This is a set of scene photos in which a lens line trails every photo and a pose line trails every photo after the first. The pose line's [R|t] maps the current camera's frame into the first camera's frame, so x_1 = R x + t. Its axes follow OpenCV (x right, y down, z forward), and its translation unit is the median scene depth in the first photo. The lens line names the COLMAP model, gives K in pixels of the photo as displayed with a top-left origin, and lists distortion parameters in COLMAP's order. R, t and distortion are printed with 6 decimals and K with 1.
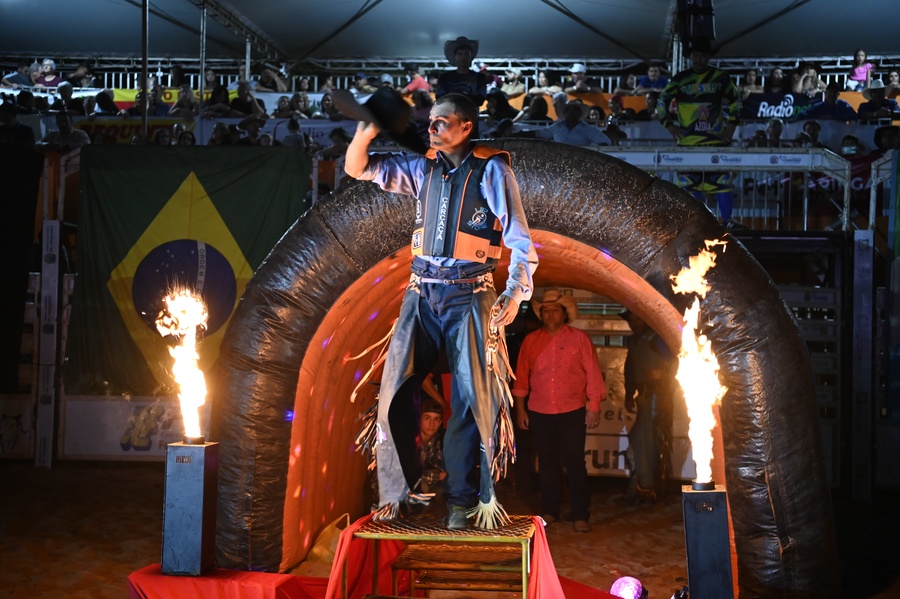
lens RADIAL K [[1357.0, 0, 450.0], [0, 1357.0, 299.5], [0, 0, 1]] dist [0.238013, 0.094721]
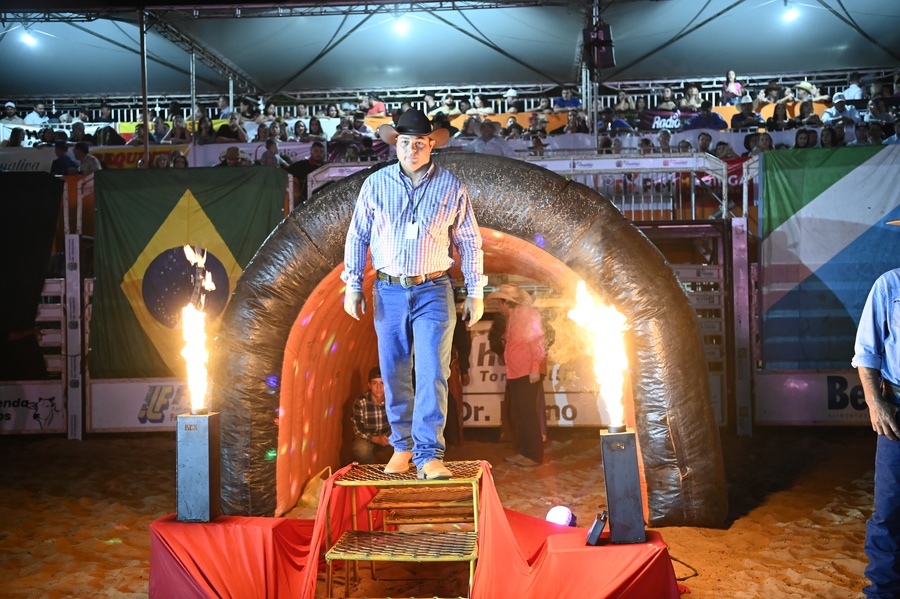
lens RADIAL K [[1126.8, 0, 450.0], [0, 1126.8, 299.5], [0, 0, 1]] dist [0.133744, 0.102952]
pose [[0.998524, -0.040450, 0.036252, 0.001145], [0.040037, 0.999126, 0.012046, 0.000374], [-0.036708, -0.010577, 0.999270, -0.004527]]
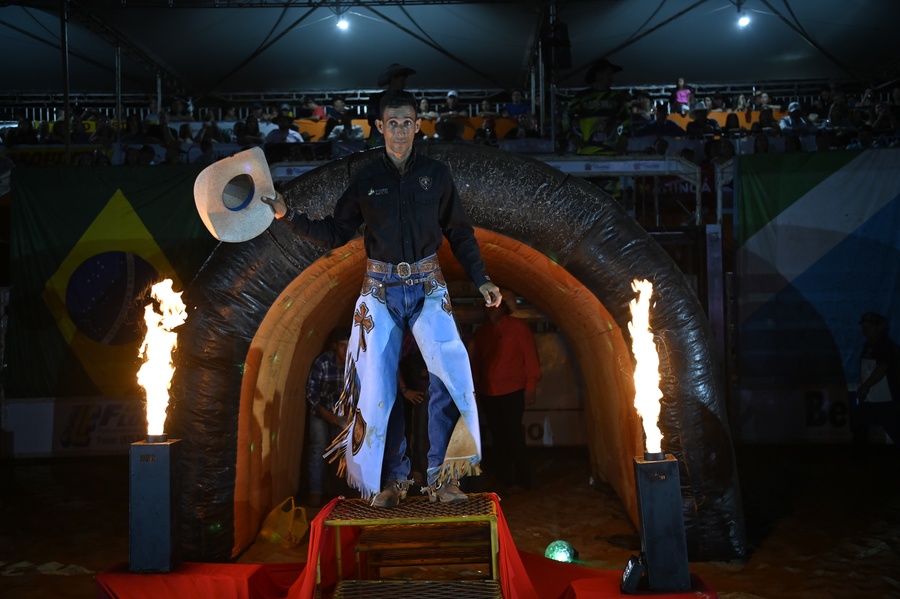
lens RADIAL K [[1126.8, 0, 450.0], [0, 1126.8, 299.5], [0, 0, 1]] dist [0.133744, 0.102952]
pose [[0.993282, -0.037936, 0.109327, -0.030173], [0.038043, 0.999276, 0.001111, 0.003886], [-0.109290, 0.003055, 0.994005, 0.070817]]
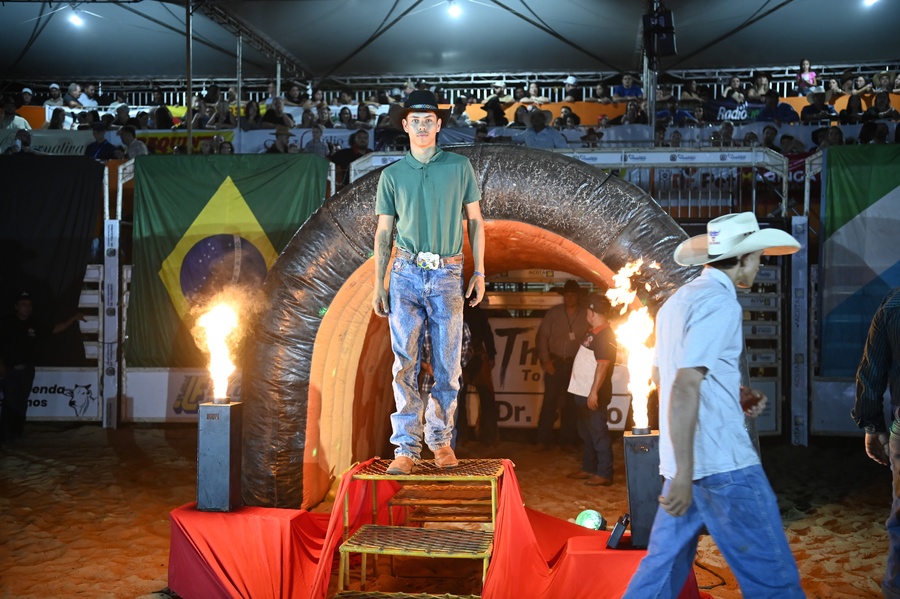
lens RADIAL K [[1185.7, 0, 450.0], [0, 1185.7, 299.5], [0, 0, 1]] dist [0.167941, 0.036371]
pose [[0.999753, -0.016747, -0.014614, 0.015903], [0.016958, 0.999752, 0.014451, 0.000841], [0.014368, -0.014696, 0.999789, -0.024048]]
